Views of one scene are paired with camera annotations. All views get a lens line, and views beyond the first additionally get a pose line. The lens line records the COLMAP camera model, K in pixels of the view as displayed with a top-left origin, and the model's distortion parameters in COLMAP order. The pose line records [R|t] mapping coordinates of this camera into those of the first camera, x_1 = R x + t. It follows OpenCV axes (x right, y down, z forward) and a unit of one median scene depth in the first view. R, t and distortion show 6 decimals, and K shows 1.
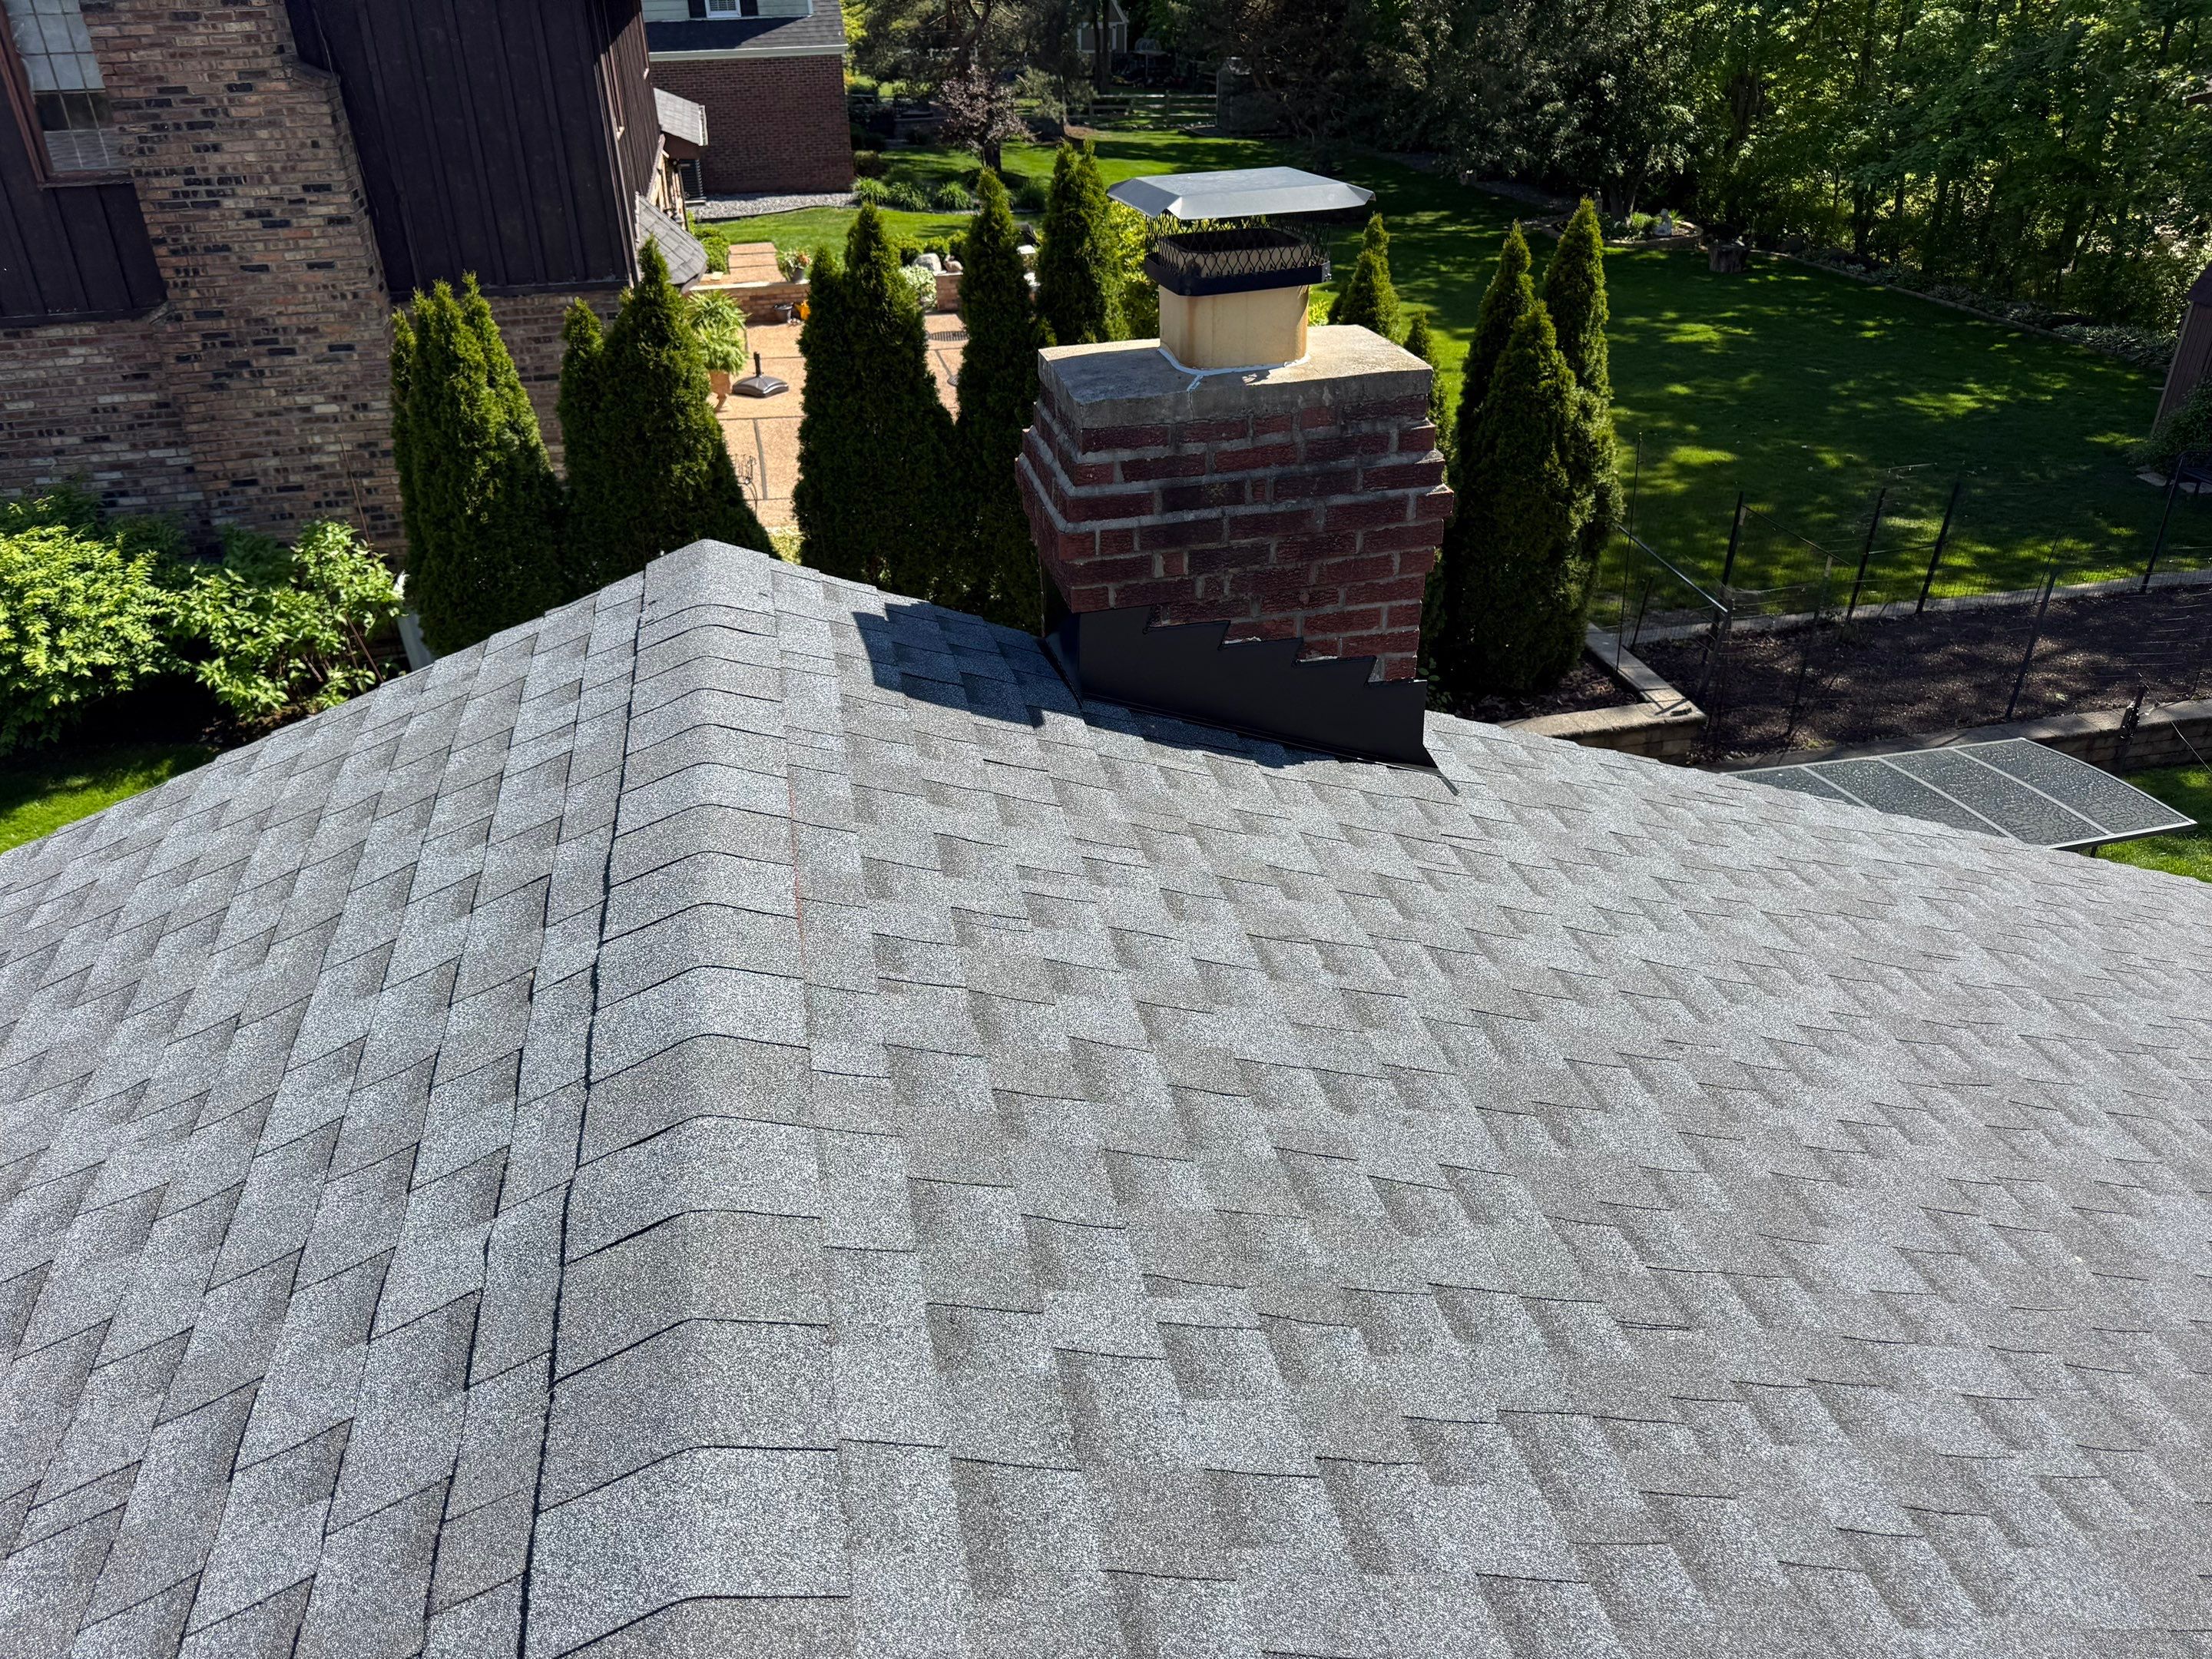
lens RADIAL K [[1617.2, 0, 1106.0], [0, 1617.2, 829.5], [0, 0, 1]] dist [0.033698, -0.015459]
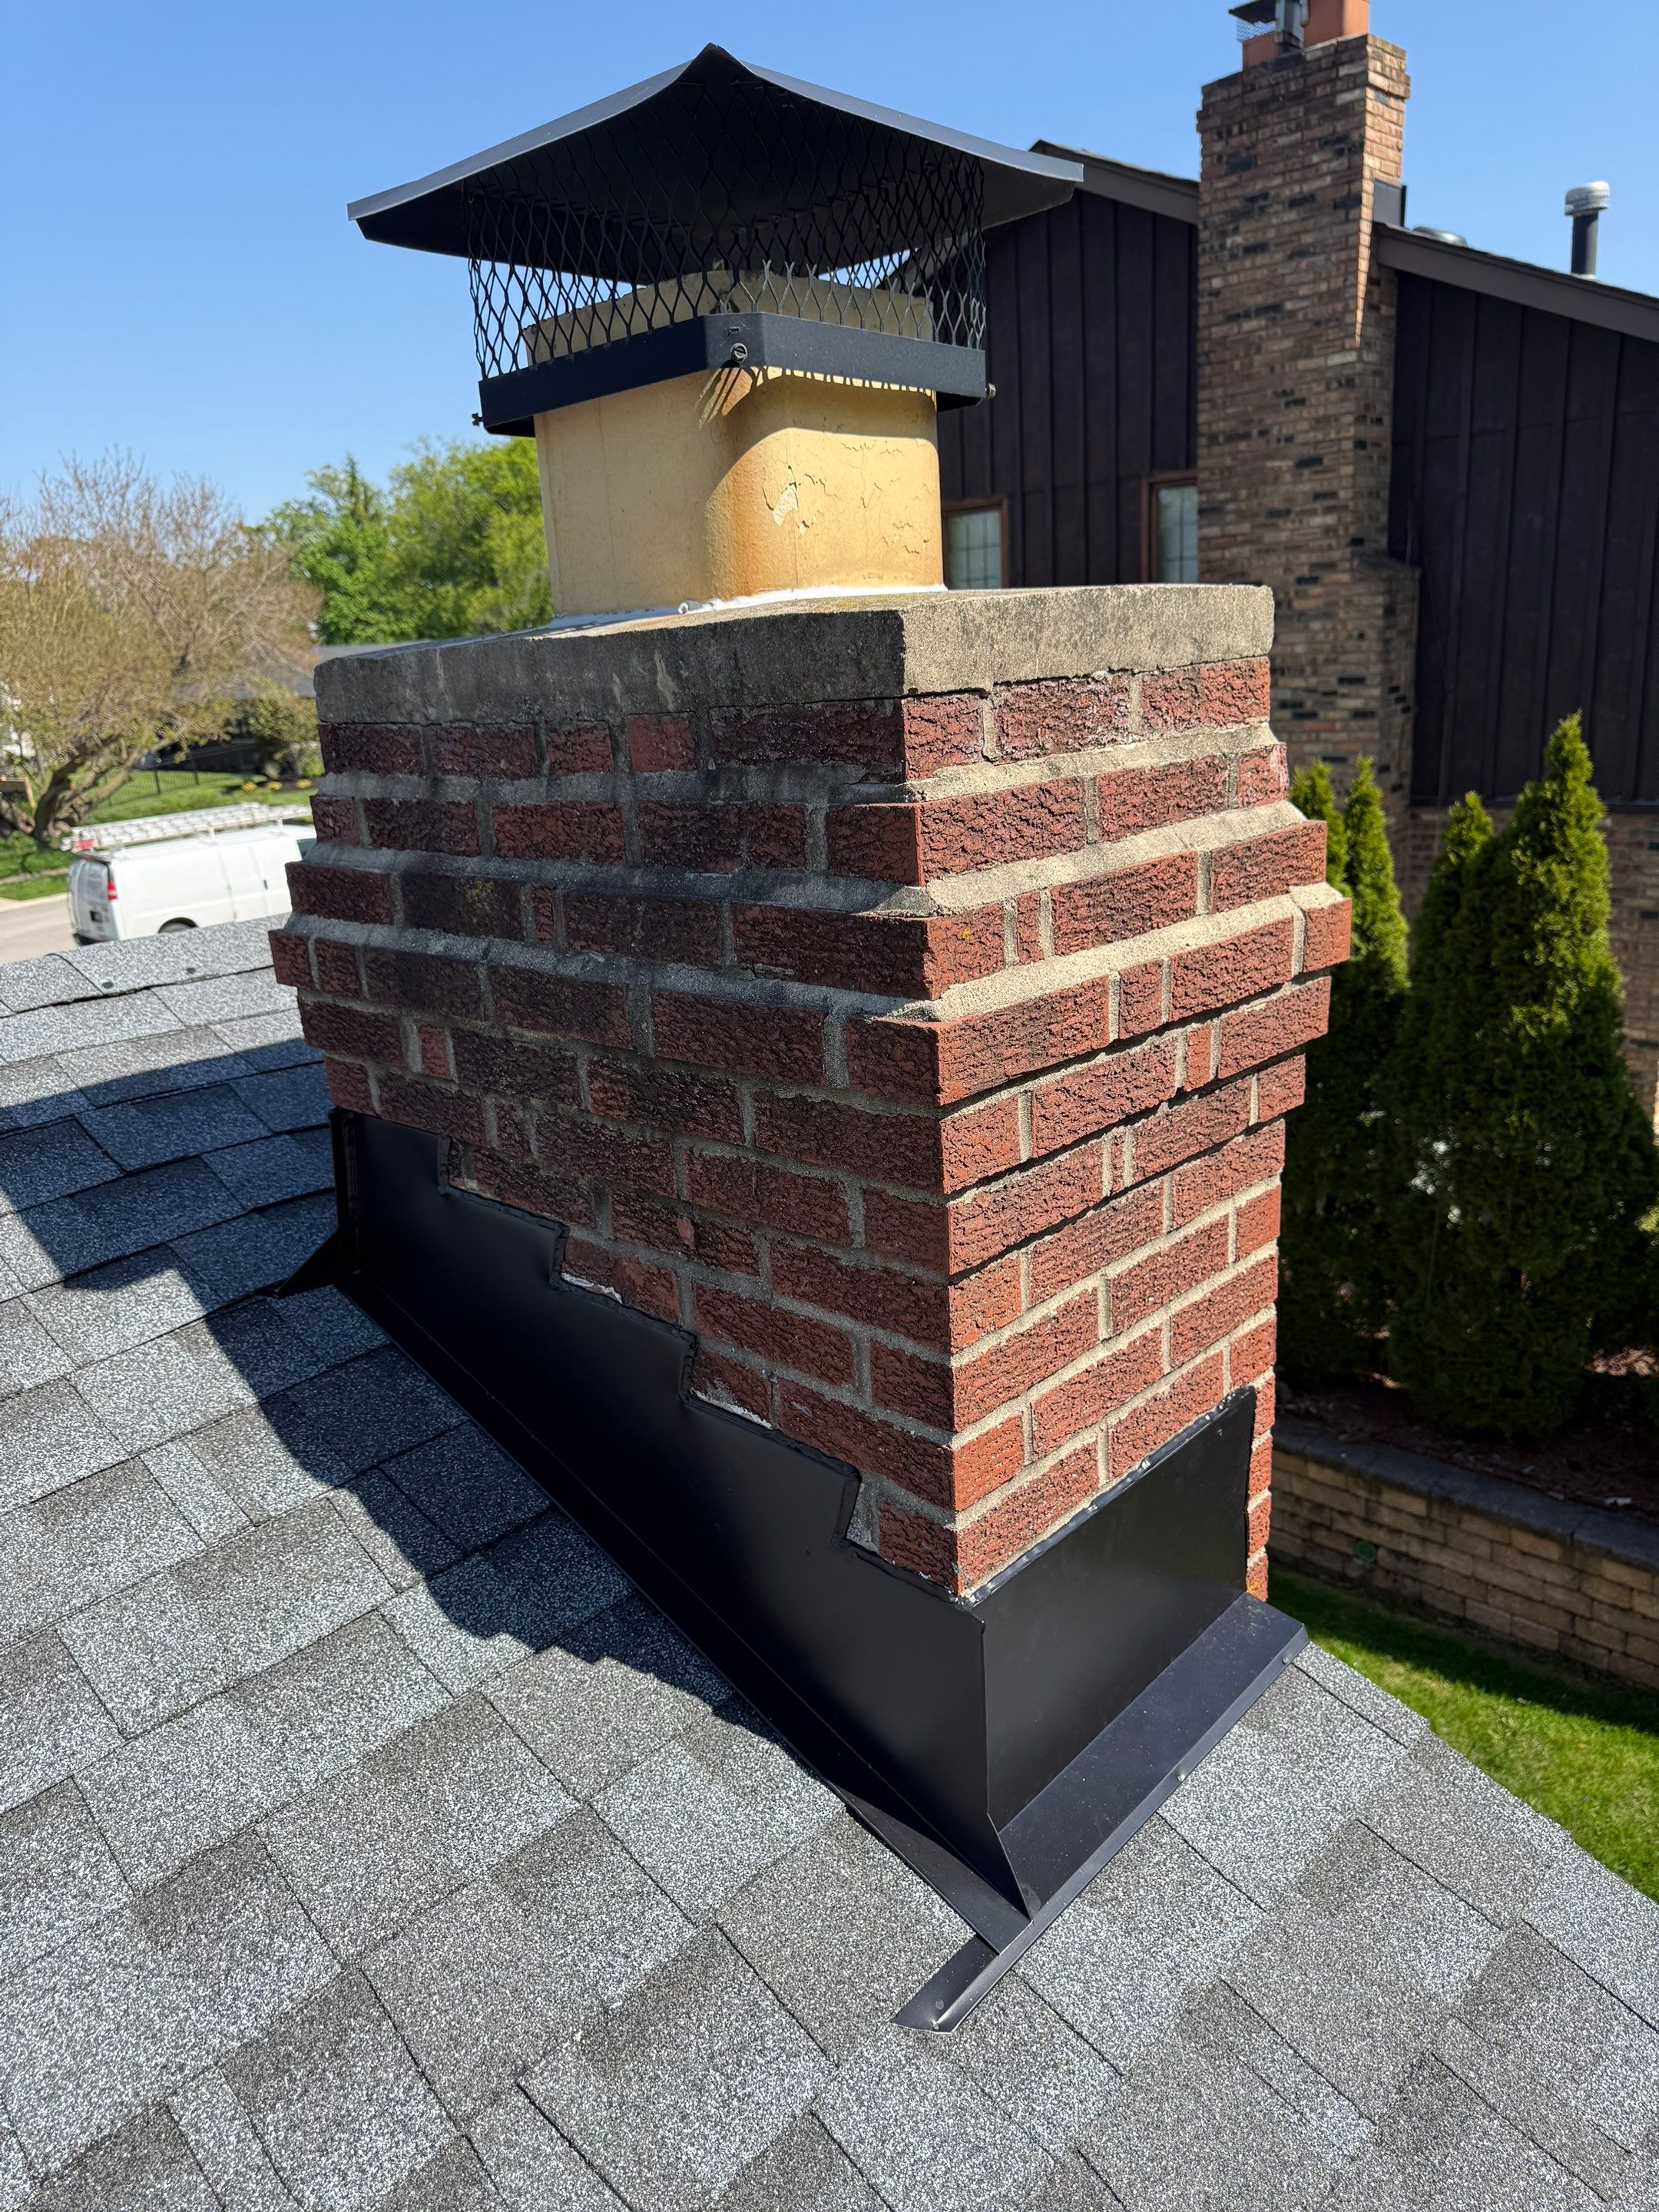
lens RADIAL K [[1617.2, 0, 829.5], [0, 1617.2, 1106.0], [0, 0, 1]] dist [0.033698, -0.015459]
pose [[0.565213, 0.229901, -0.792262, 0.158208], [-0.362870, 0.931769, 0.011506, -0.068358], [0.740850, 0.280985, 0.610073, 0.288853]]
